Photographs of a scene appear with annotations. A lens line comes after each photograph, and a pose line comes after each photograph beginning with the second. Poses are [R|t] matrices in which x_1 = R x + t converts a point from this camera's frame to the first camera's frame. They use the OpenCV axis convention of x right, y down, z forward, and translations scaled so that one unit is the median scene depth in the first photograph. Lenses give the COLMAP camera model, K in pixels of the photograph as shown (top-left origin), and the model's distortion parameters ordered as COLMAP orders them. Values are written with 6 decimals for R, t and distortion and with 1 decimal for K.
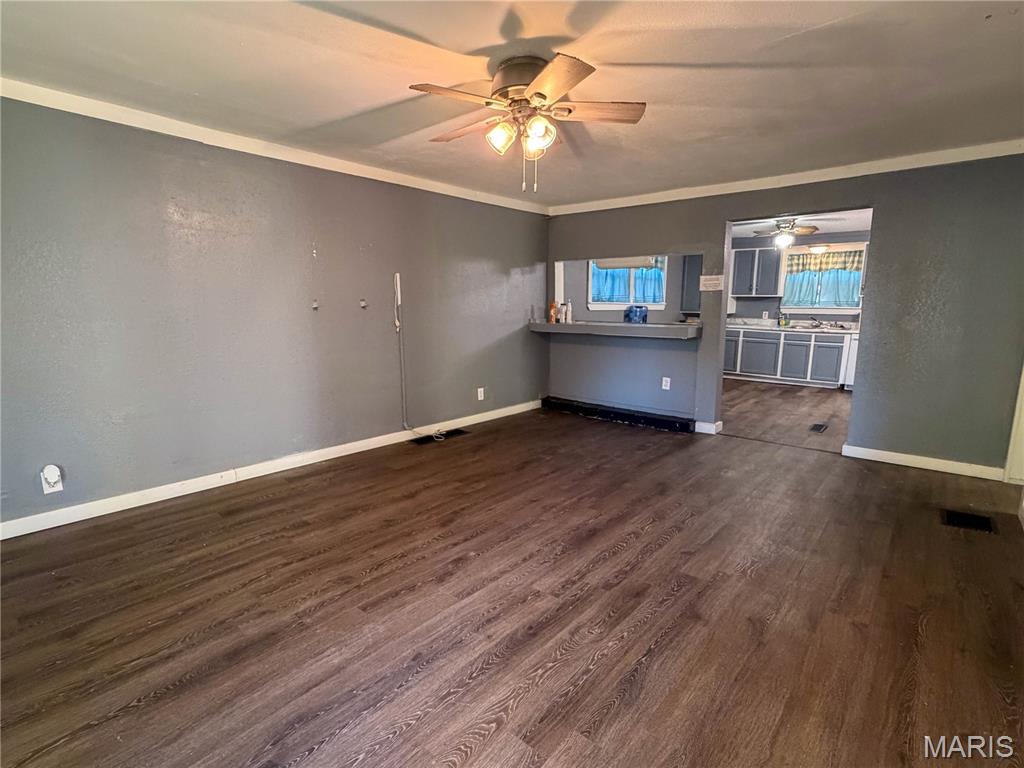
lens RADIAL K [[505.4, 0, 511.0], [0, 505.4, 383.0], [0, 0, 1]] dist [0.005715, 0.000158]
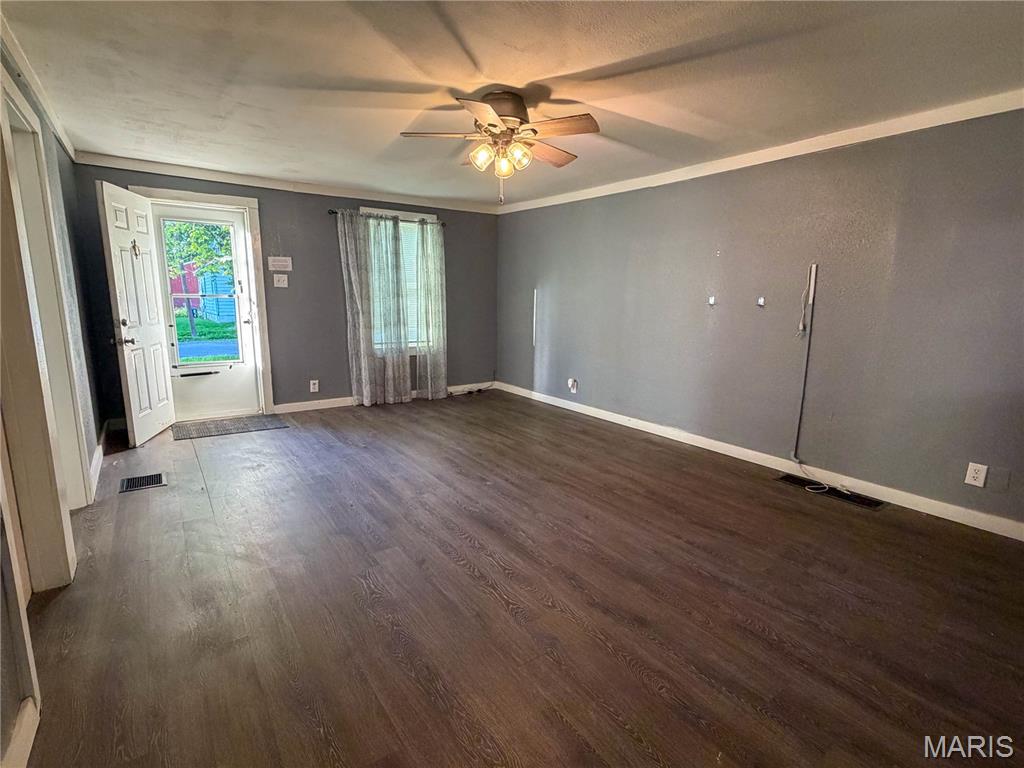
lens RADIAL K [[505.4, 0, 512.6], [0, 505.4, 382.9], [0, 0, 1]] dist [0.005715, 0.000158]
pose [[-0.246182, 0.157750, -0.956300, 0.975217], [-0.166267, 0.965166, 0.202015, -0.172024], [0.954856, 0.208734, -0.211378, 1.089582]]
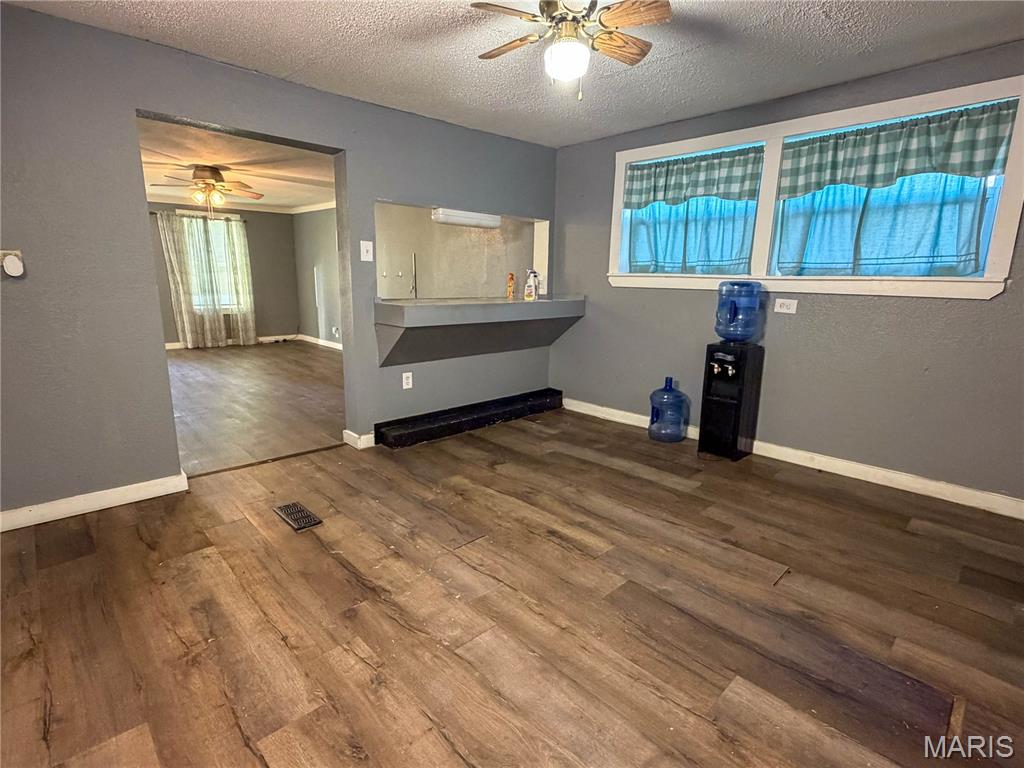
lens RADIAL K [[505.4, 0, 510.8], [0, 505.4, 387.7], [0, 0, 1]] dist [0.005715, 0.000158]
pose [[-0.111542, 0.207072, -0.971946, 1.907943], [-0.170038, 0.959649, 0.223965, -0.335479], [0.979105, 0.190249, -0.071831, 2.218325]]
